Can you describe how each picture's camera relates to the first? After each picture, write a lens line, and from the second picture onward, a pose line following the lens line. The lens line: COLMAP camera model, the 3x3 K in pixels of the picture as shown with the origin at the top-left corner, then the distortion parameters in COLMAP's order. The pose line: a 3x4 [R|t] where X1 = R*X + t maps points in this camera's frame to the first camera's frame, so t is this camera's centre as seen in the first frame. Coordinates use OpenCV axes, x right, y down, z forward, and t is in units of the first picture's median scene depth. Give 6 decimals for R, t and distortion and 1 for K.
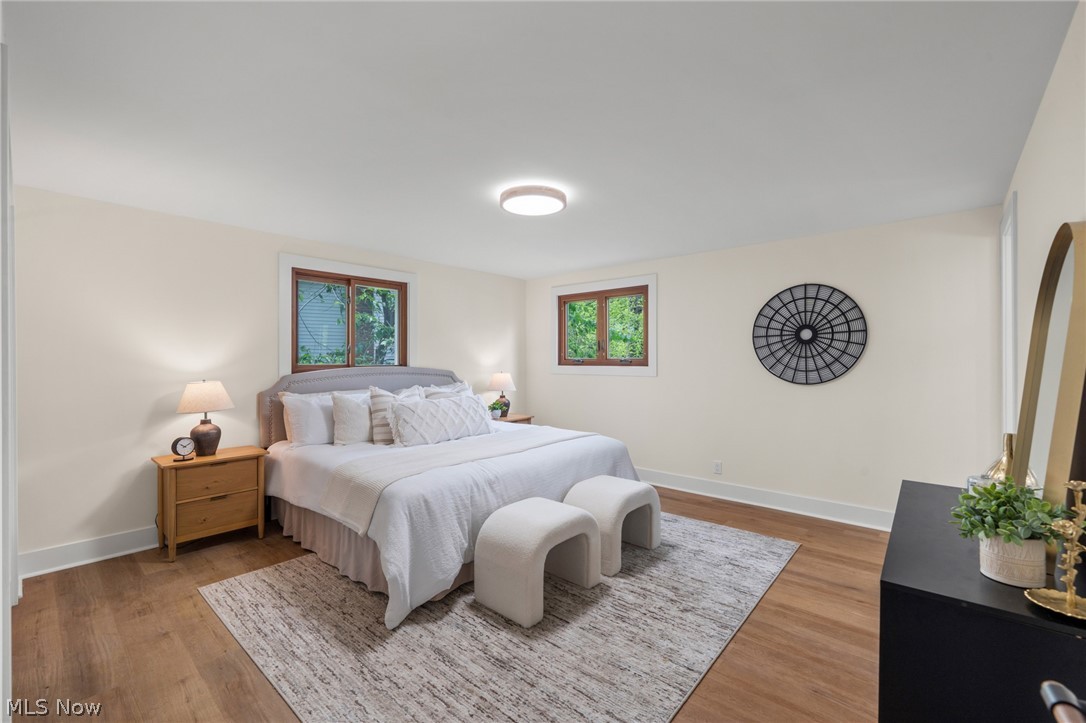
lens RADIAL K [[457.8, 0, 543.0], [0, 457.8, 361.5], [0, 0, 1]] dist [-0.000854, -0.000092]
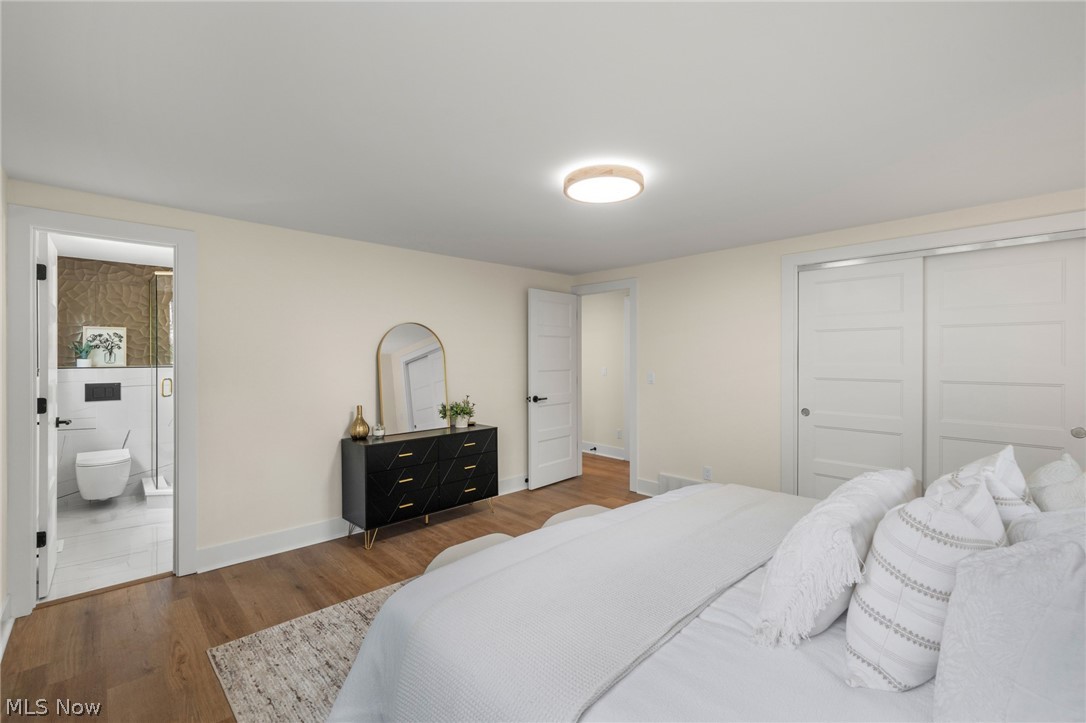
lens RADIAL K [[474.8, 0, 544.7], [0, 474.8, 353.4], [0, 0, 1]] dist [-0.001414, 0.000134]
pose [[-0.995279, 0.000044, 0.097053, -0.005124], [-0.000145, 0.999998, -0.001941, -0.040678], [-0.097053, -0.001946, -0.995277, 1.553714]]
